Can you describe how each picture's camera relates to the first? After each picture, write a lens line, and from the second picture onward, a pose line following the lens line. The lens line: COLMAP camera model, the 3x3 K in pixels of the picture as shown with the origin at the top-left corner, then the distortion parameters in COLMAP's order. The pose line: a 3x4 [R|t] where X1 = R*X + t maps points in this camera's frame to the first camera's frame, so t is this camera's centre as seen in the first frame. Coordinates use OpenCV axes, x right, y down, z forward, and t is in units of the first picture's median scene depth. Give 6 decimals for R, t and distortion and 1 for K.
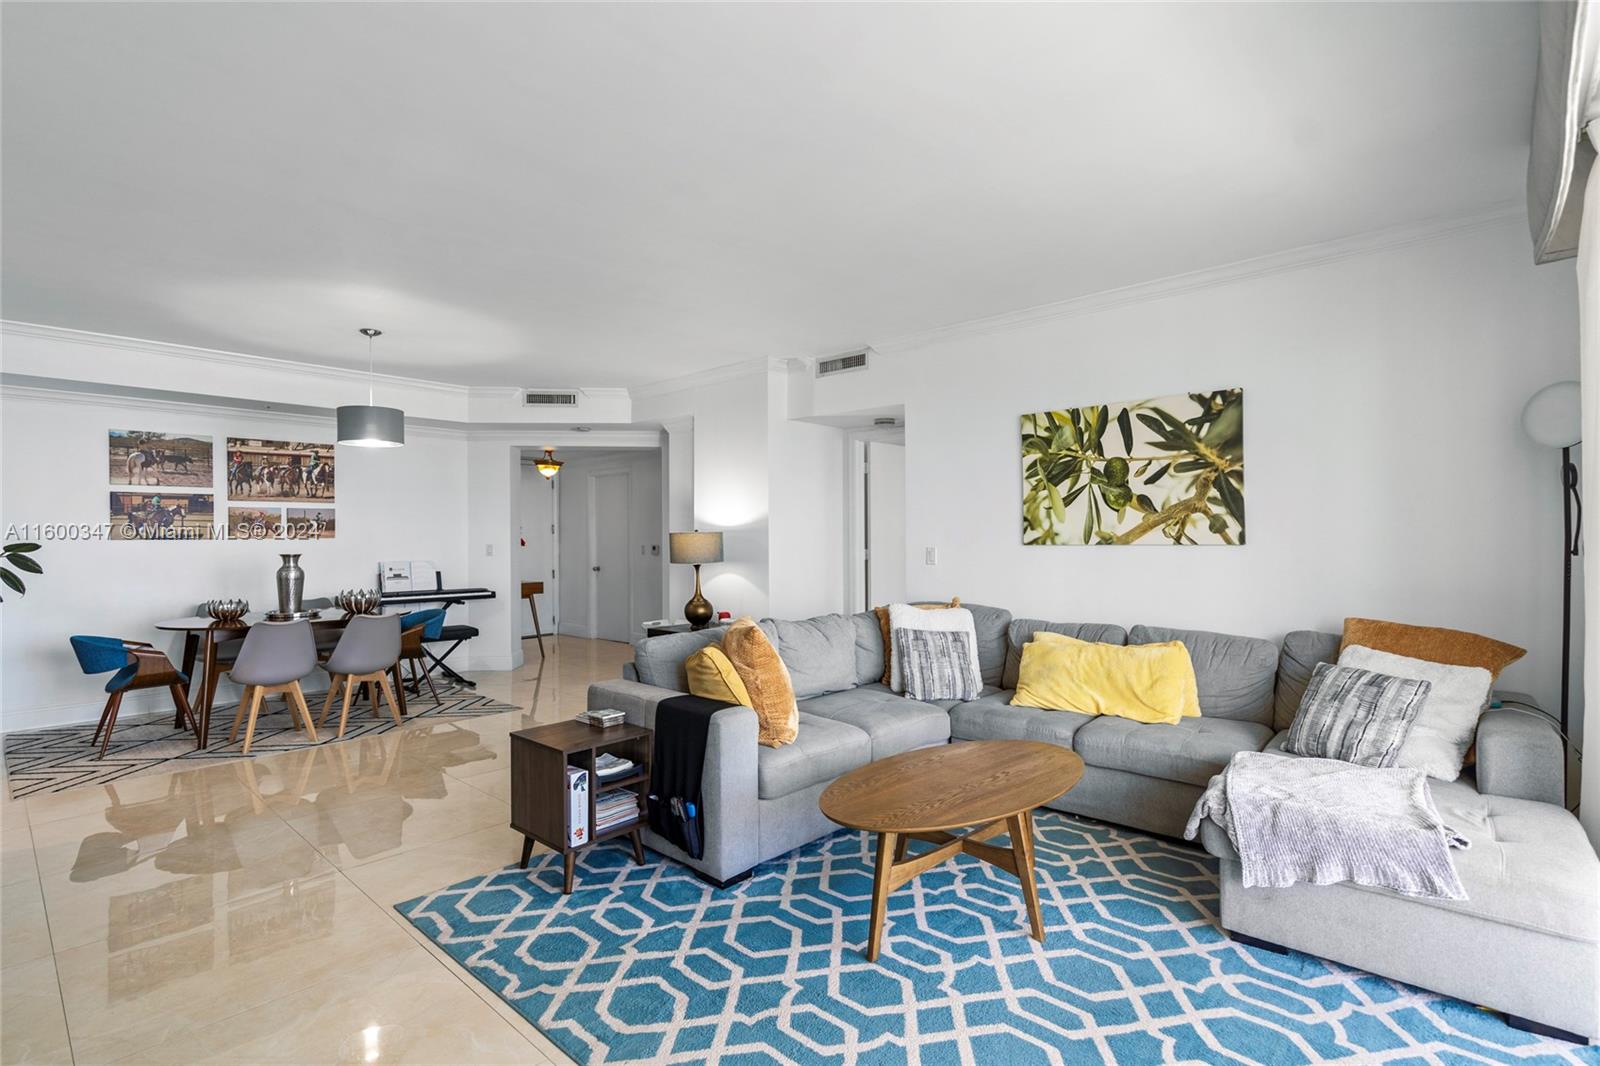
lens RADIAL K [[748.8, 0, 799.7], [0, 748.8, 536.5], [0, 0, 1]] dist [0.000341, 0.000281]
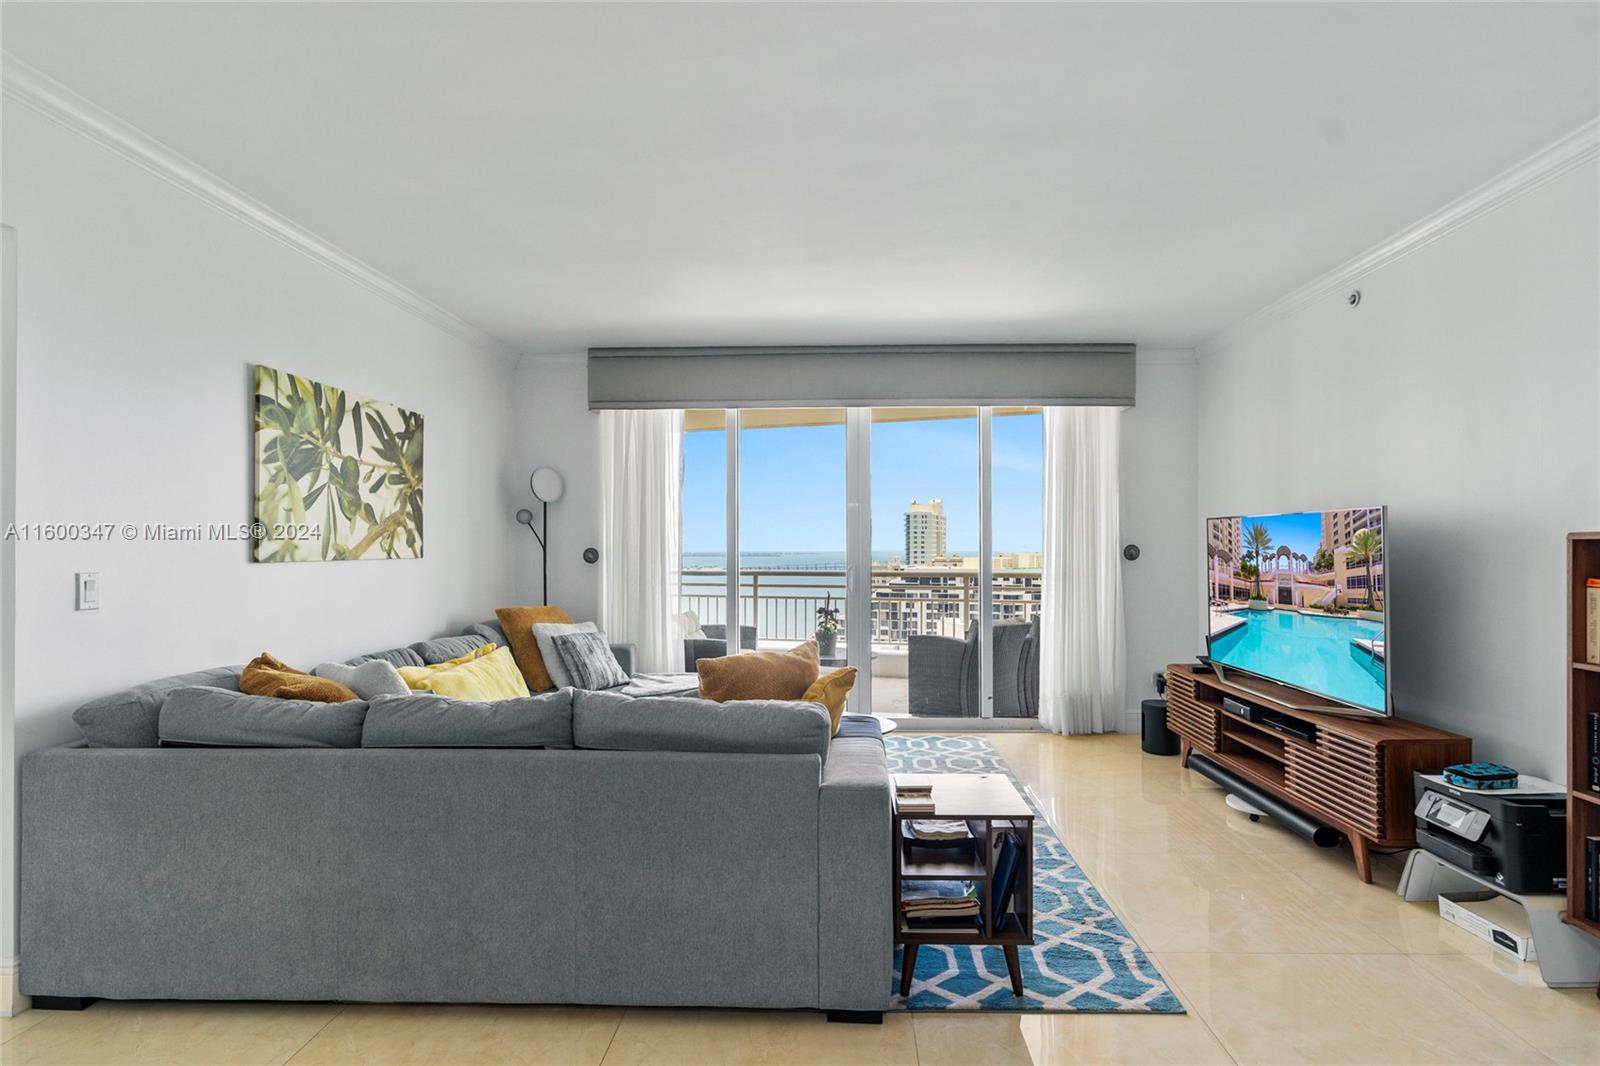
lens RADIAL K [[775.2, 0, 826.4], [0, 775.2, 544.2], [0, 0, 1]] dist [-0.003231, 0.000254]
pose [[-0.655327, 0.012232, 0.755246, -0.527735], [0.008005, 0.999925, -0.009248, 0.004930], [-0.755303, -0.000015, -0.655376, 1.049395]]
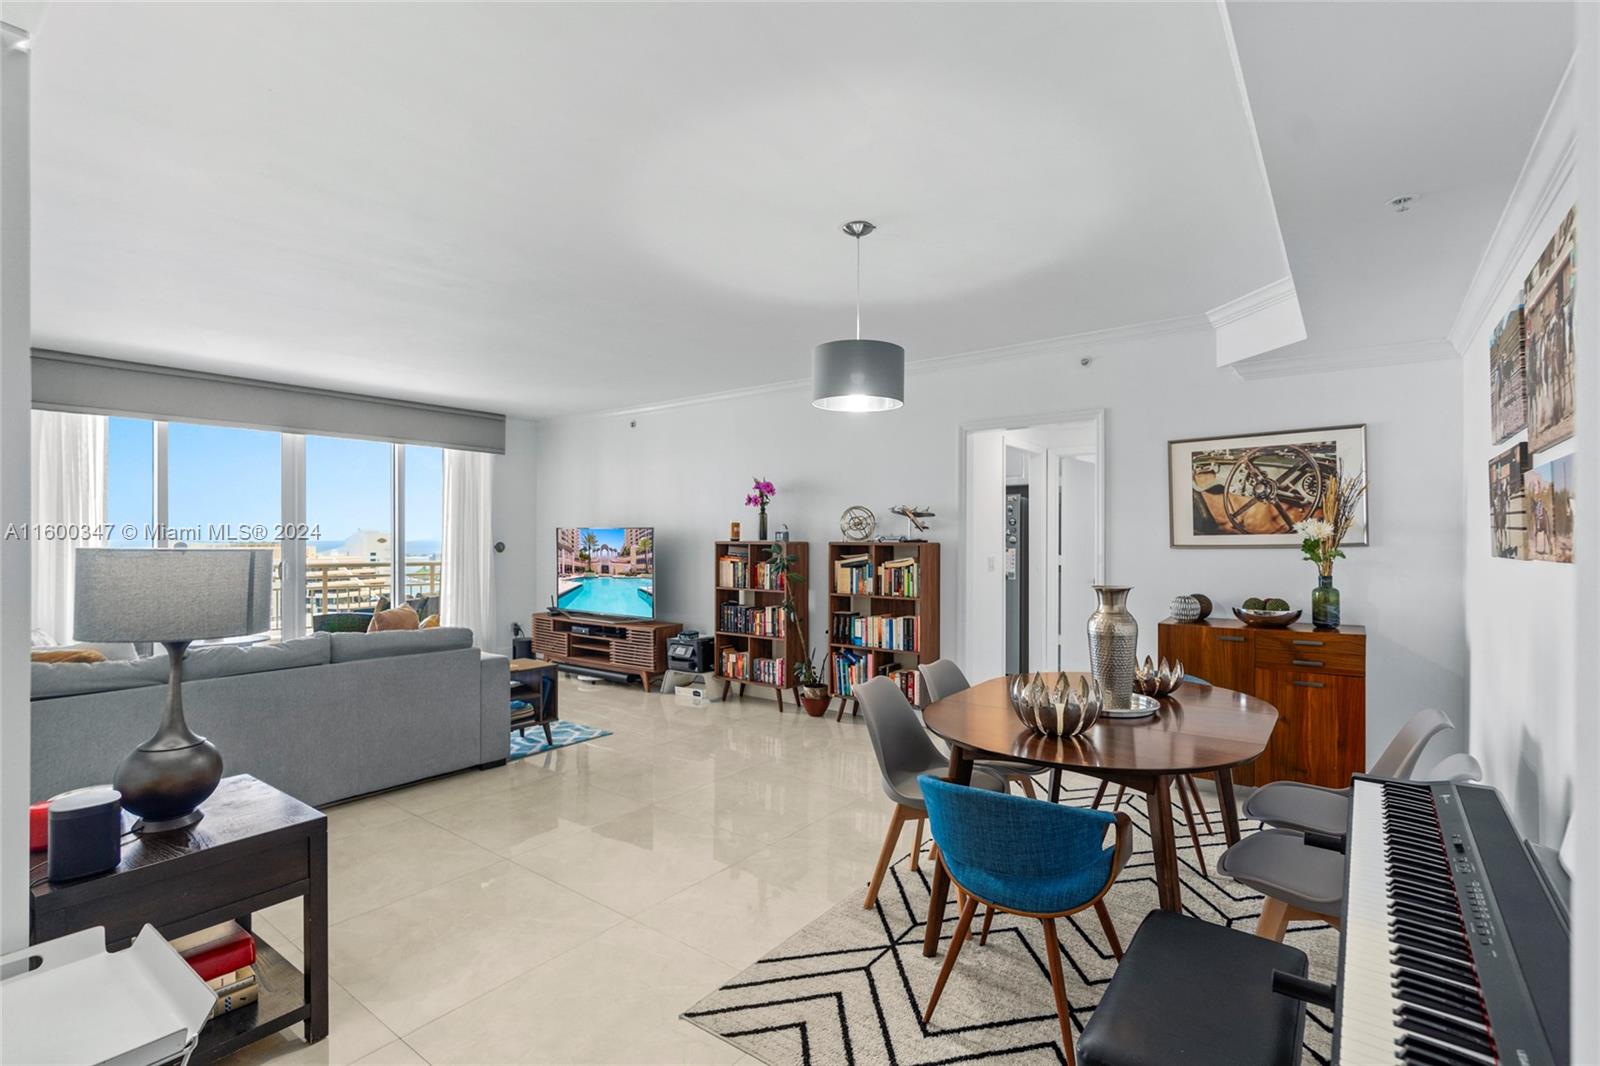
lens RADIAL K [[727.1, 0, 792.3], [0, 727.1, 532.3], [0, 0, 1]] dist [-0.001050, 0.000330]
pose [[-0.997367, 0.005346, -0.072327, -0.508326], [0.005570, 0.999980, -0.002899, -0.015642], [0.072310, -0.003294, -0.997377, 1.705983]]
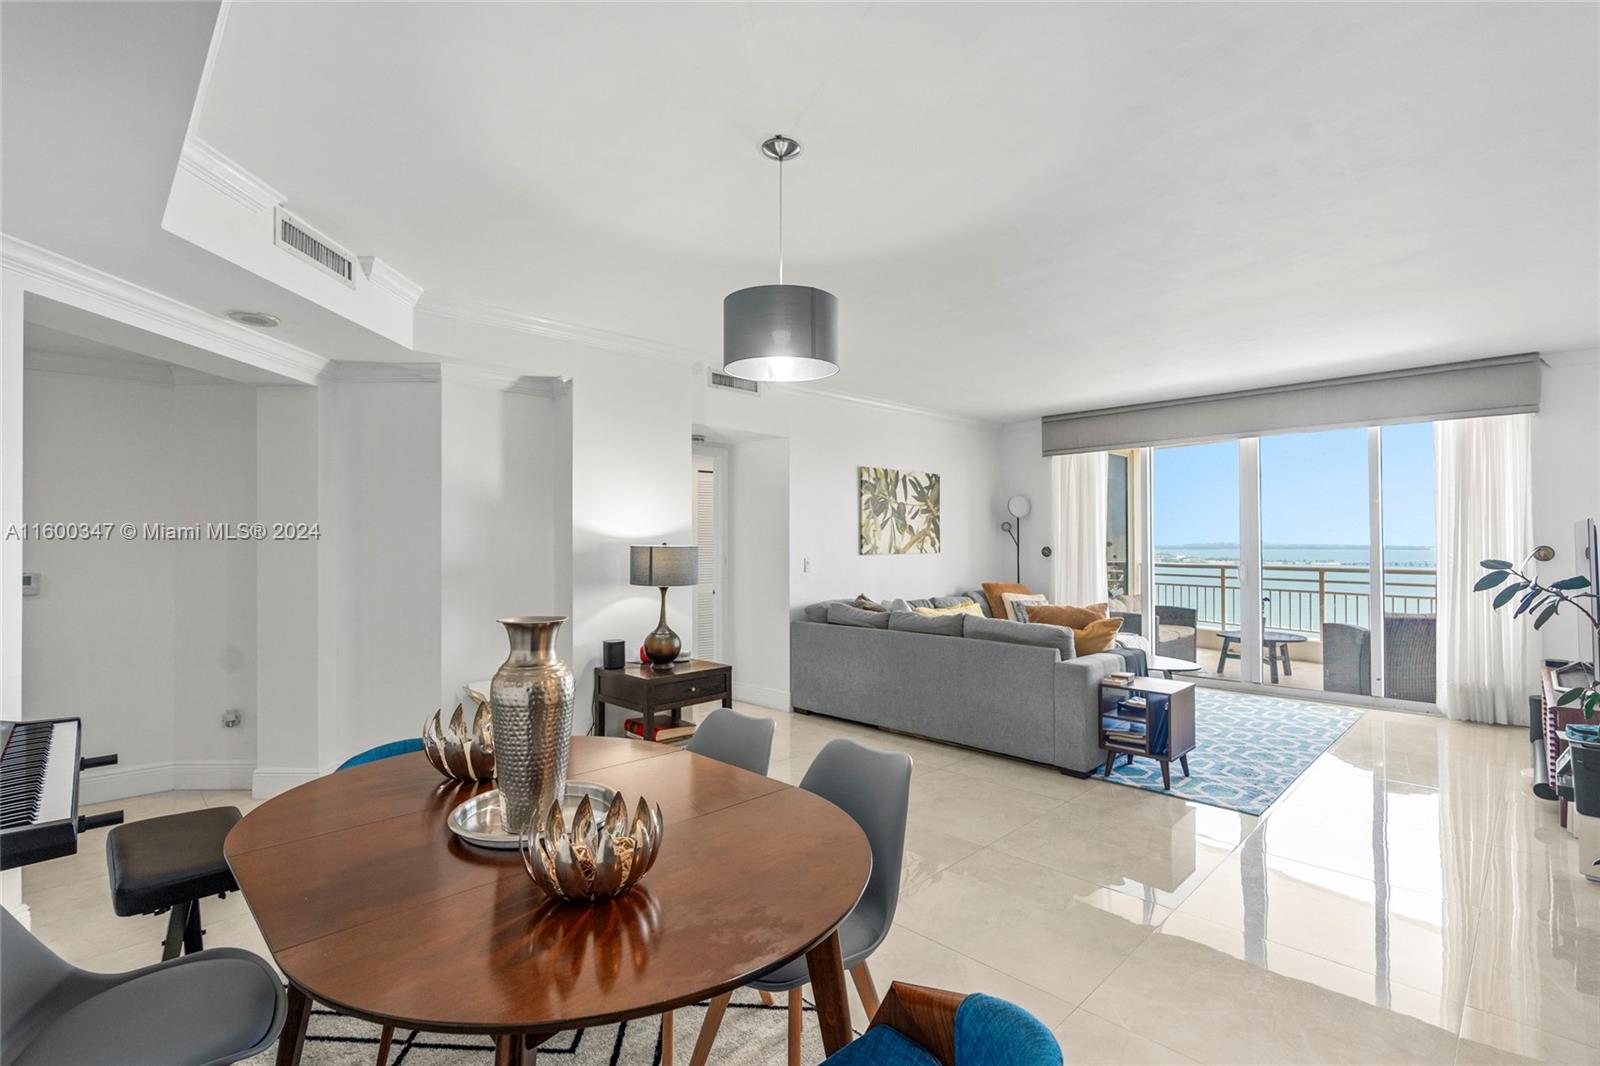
lens RADIAL K [[742.2, 0, 798.6], [0, 742.2, 537.3], [0, 0, 1]] dist [0.003423, 0.000546]
pose [[0.054365, 0.012336, 0.998445, -1.142544], [0.004787, 0.999909, -0.012614, -0.005540], [-0.998510, 0.005466, 0.054301, 1.027209]]
